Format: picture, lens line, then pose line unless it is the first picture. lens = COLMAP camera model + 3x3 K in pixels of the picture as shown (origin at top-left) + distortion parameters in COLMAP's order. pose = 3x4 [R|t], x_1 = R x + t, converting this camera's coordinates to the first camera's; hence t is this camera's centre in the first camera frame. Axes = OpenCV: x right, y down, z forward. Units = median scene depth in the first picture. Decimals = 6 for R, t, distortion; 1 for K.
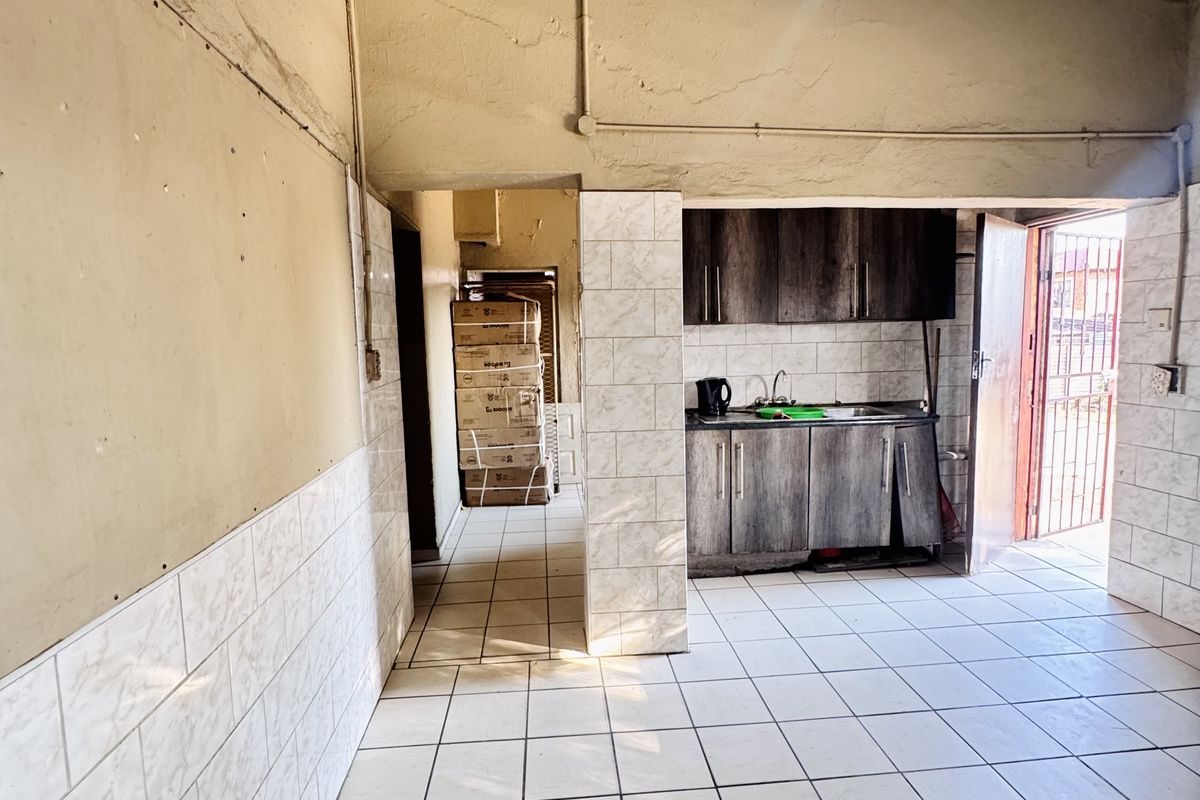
lens RADIAL K [[639.8, 0, 600.9], [0, 639.8, 398.7], [0, 0, 1]] dist [-0.002438, -0.000063]
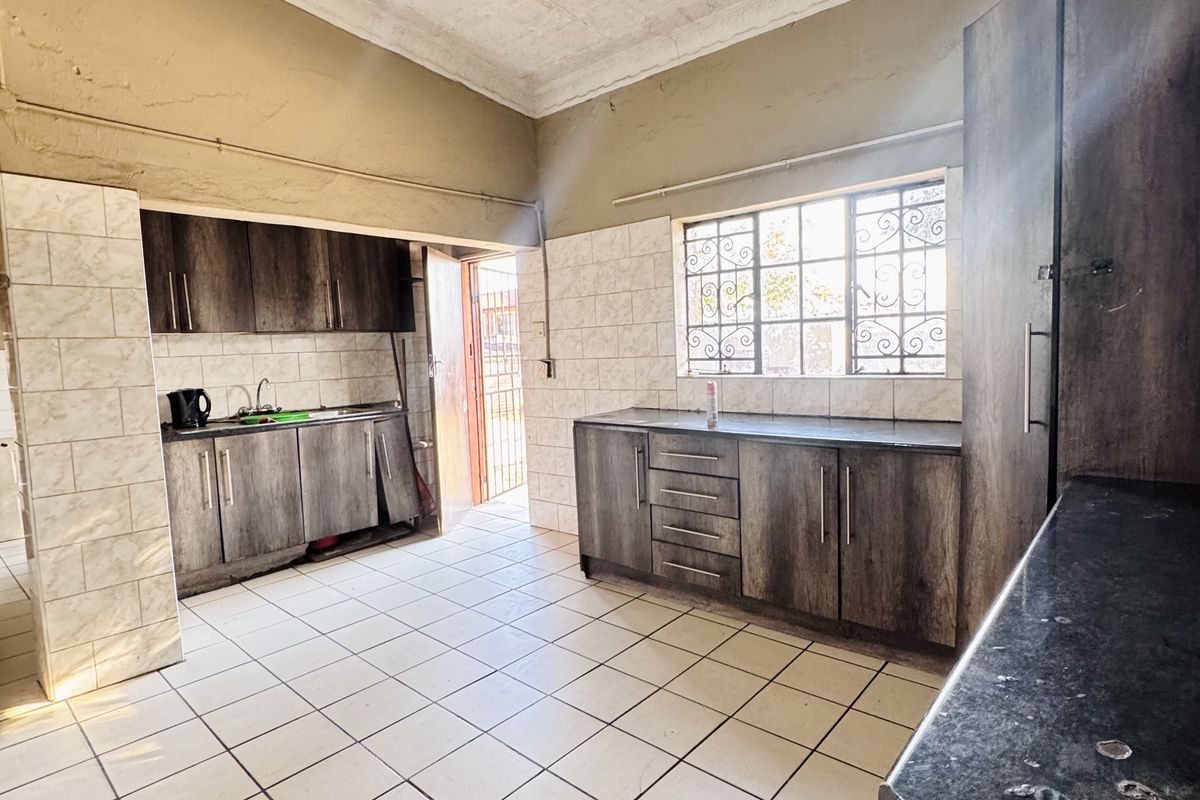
lens RADIAL K [[639.8, 0, 596.5], [0, 639.8, 396.9], [0, 0, 1]] dist [-0.002438, -0.000063]
pose [[0.730049, -0.058040, 0.680926, -0.041945], [0.090343, 0.995839, -0.011979, 0.061971], [-0.677397, 0.070262, 0.732255, -0.160911]]
